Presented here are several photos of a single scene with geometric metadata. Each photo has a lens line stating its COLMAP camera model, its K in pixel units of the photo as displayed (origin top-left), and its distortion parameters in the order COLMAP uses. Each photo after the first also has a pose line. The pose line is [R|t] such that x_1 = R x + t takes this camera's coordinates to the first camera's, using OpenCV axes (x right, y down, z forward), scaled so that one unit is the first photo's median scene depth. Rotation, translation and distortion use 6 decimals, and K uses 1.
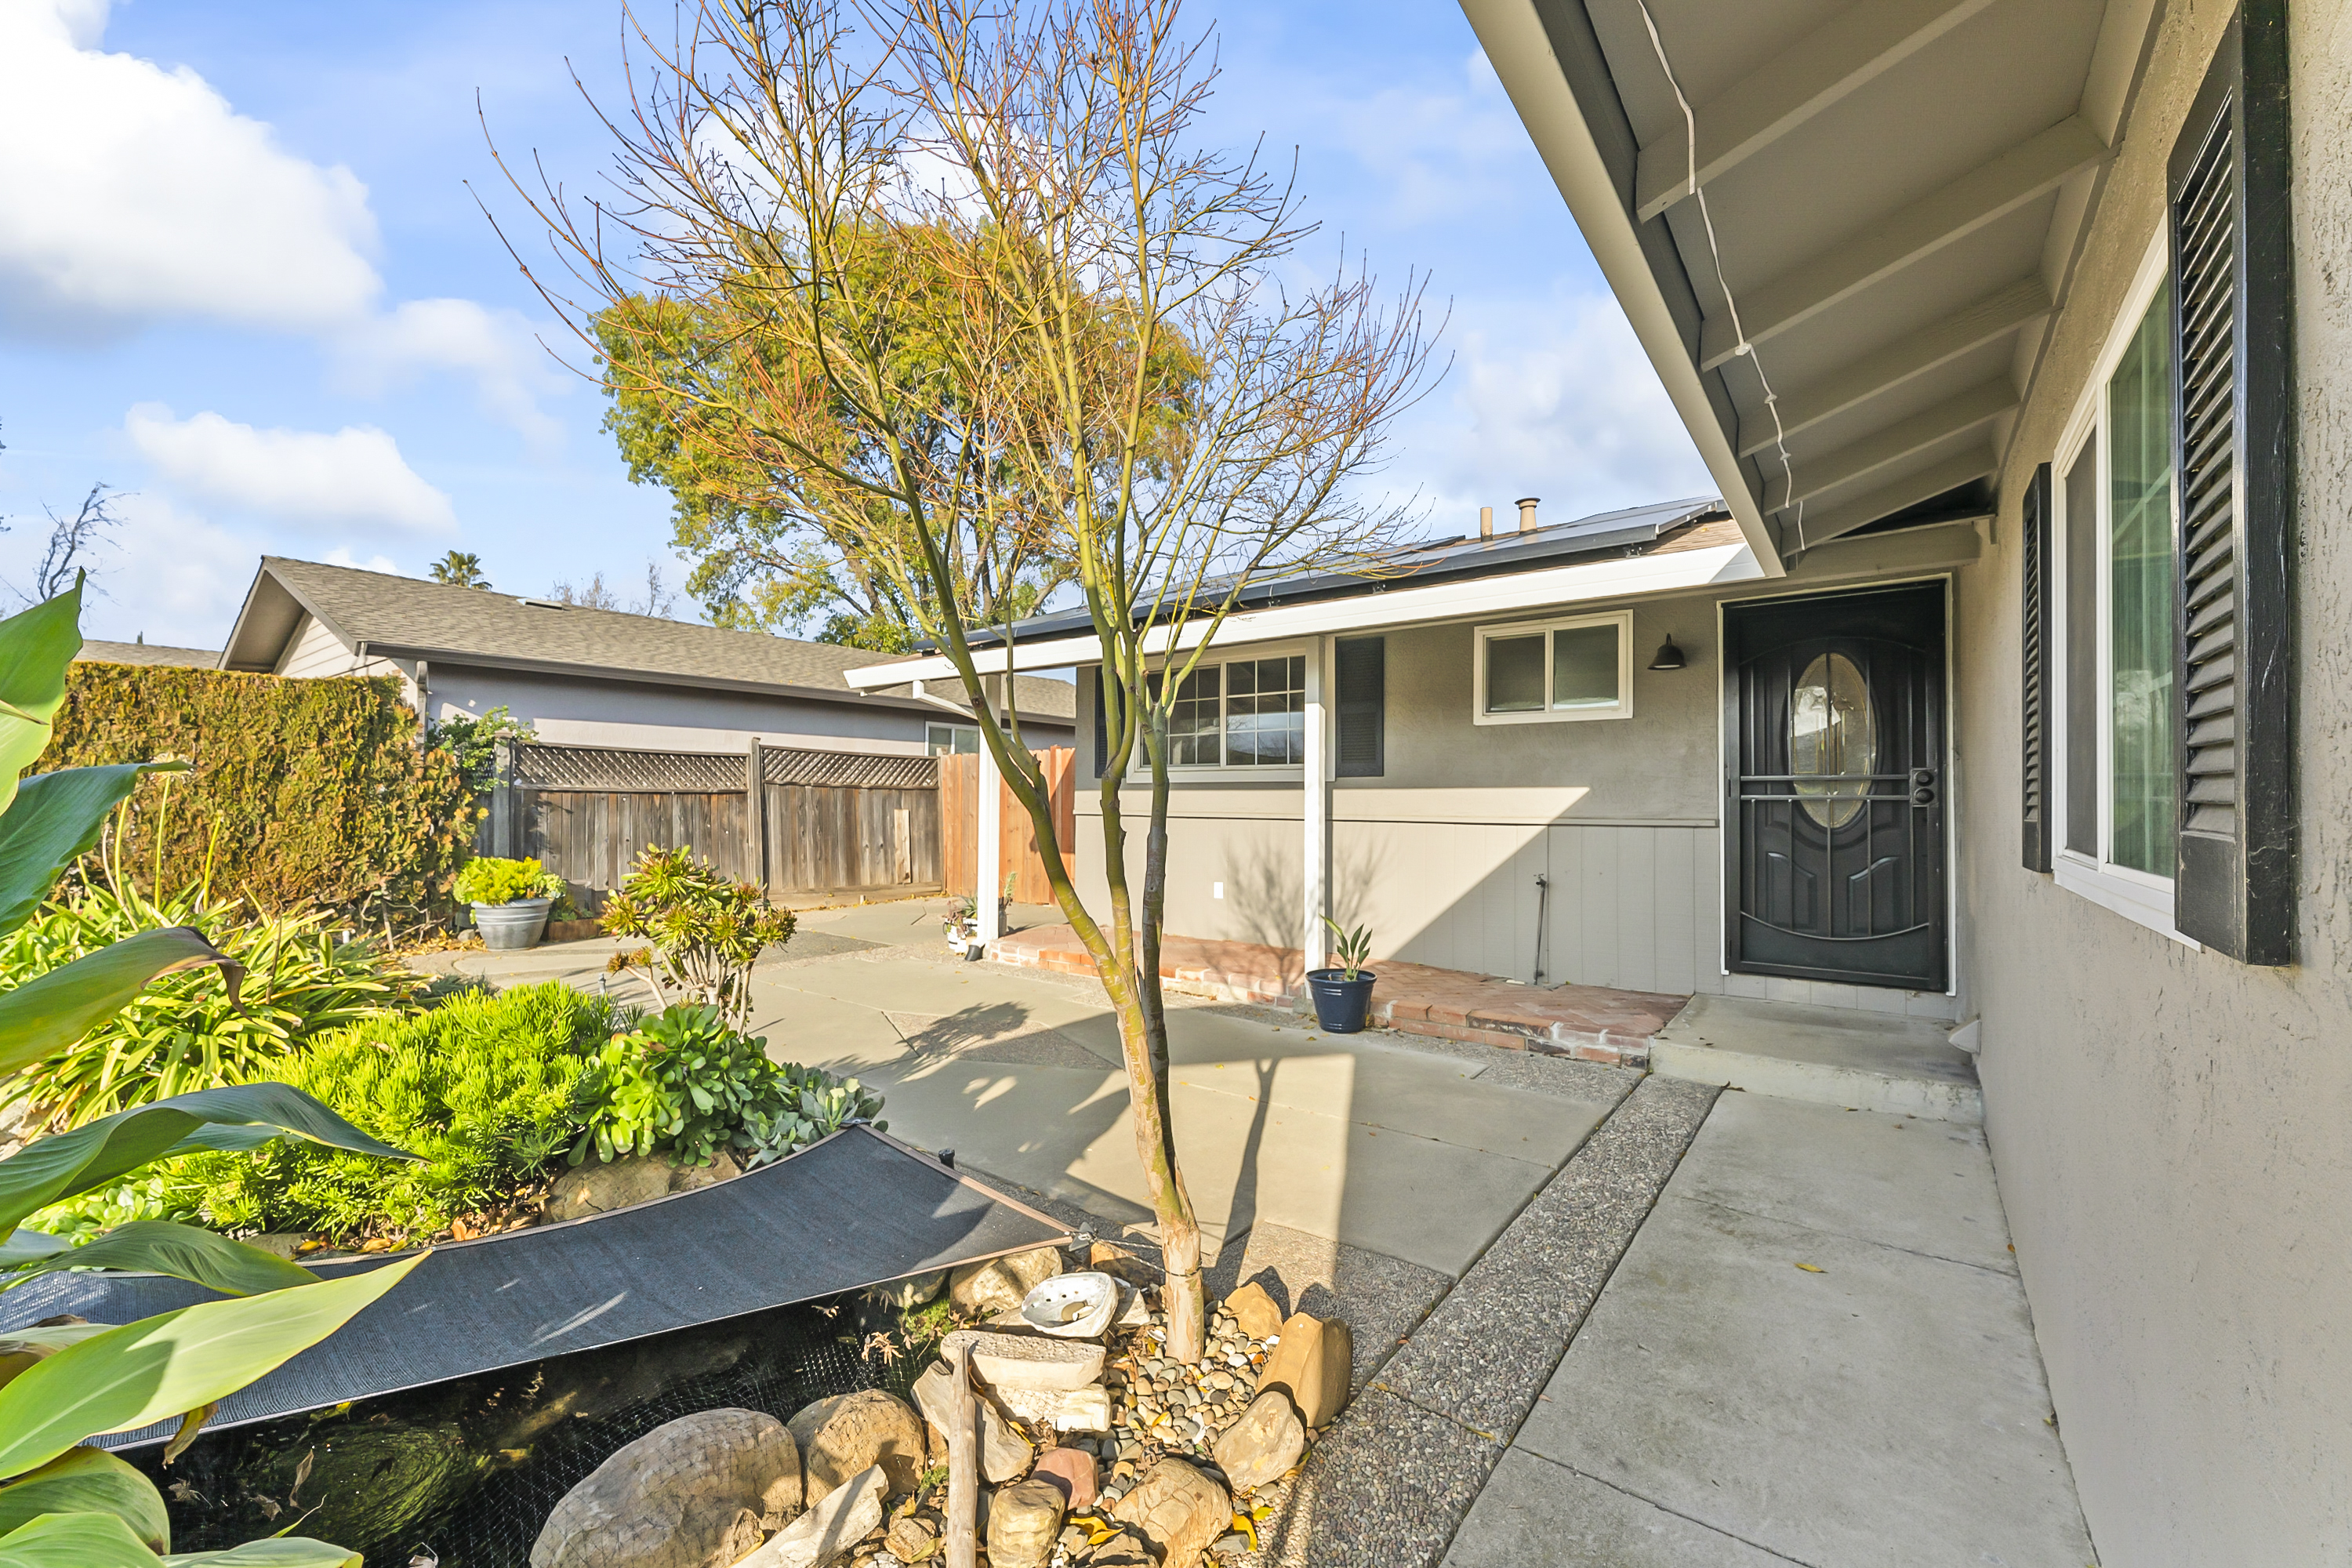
lens RADIAL K [[945.8, 0, 1161.7], [0, 945.8, 789.4], [0, 0, 1]] dist [-0.000138, -0.000398]
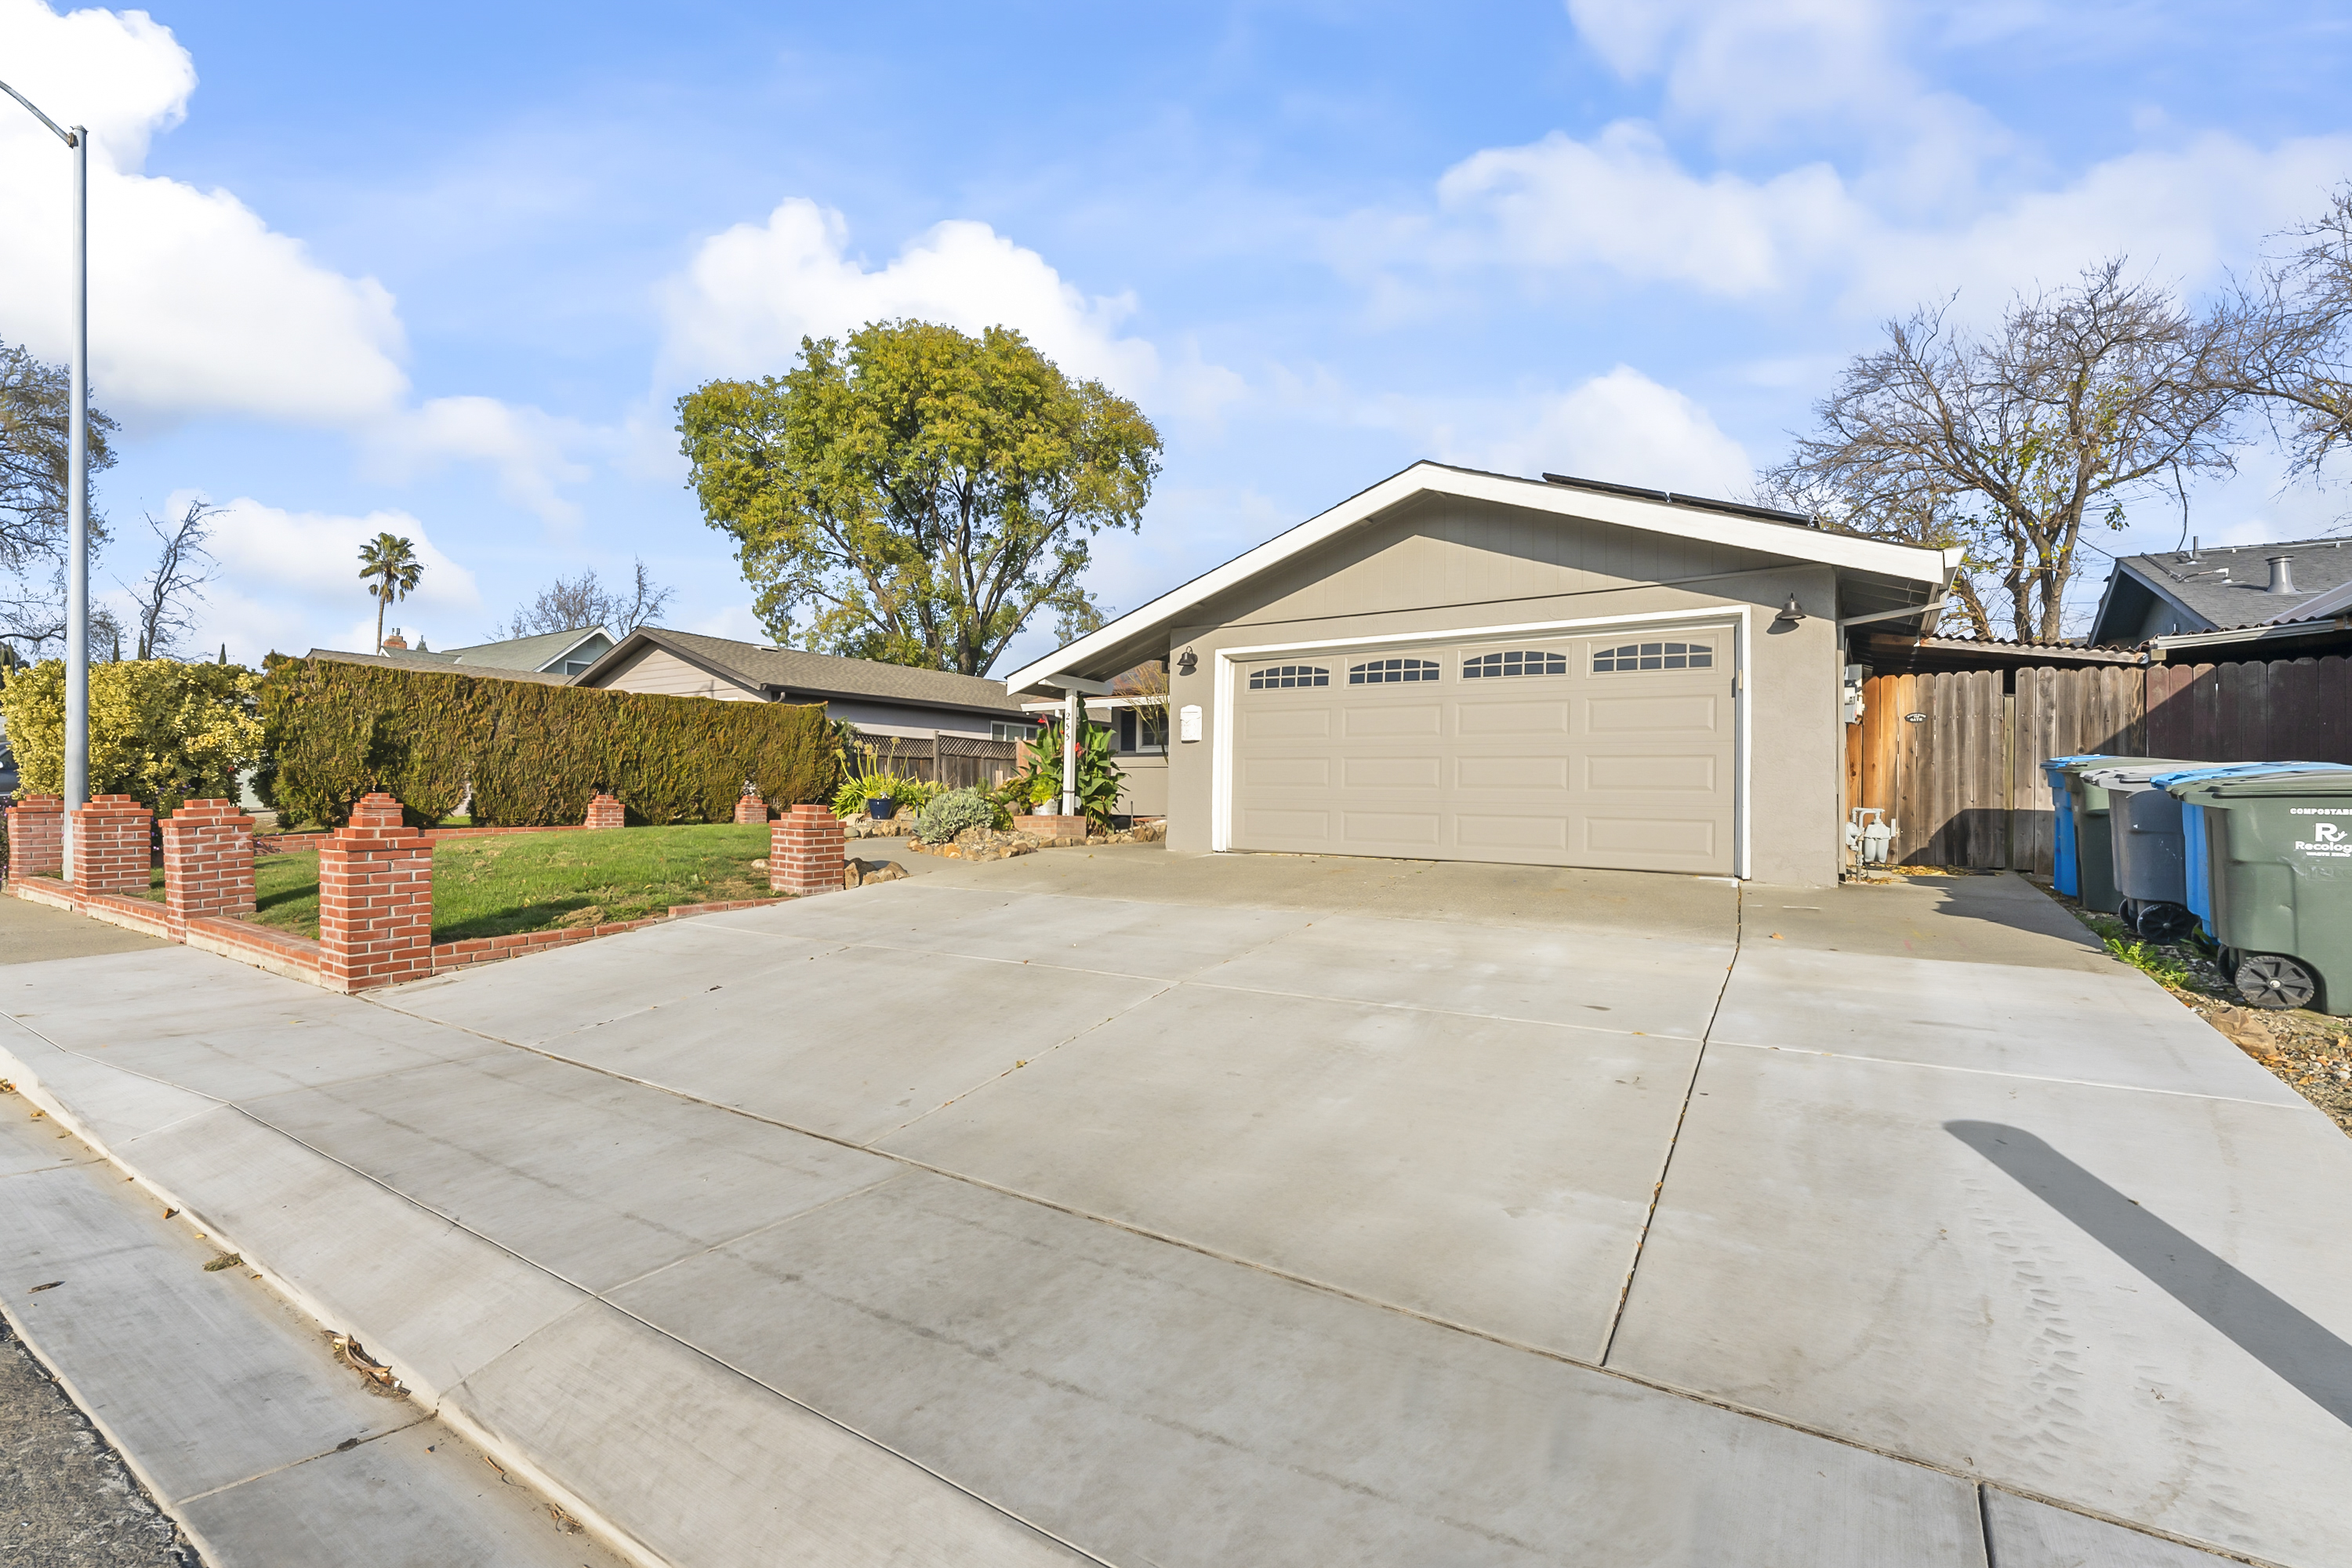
lens RADIAL K [[1039.7, 0, 1171.7], [0, 1039.7, 794.0], [0, 0, 1]] dist [-0.002116, -0.000541]
pose [[0.997862, 0.003926, 0.065232, -0.112889], [-0.004477, 0.999955, 0.008309, 0.086677], [-0.065197, -0.008583, 0.997836, -1.837728]]
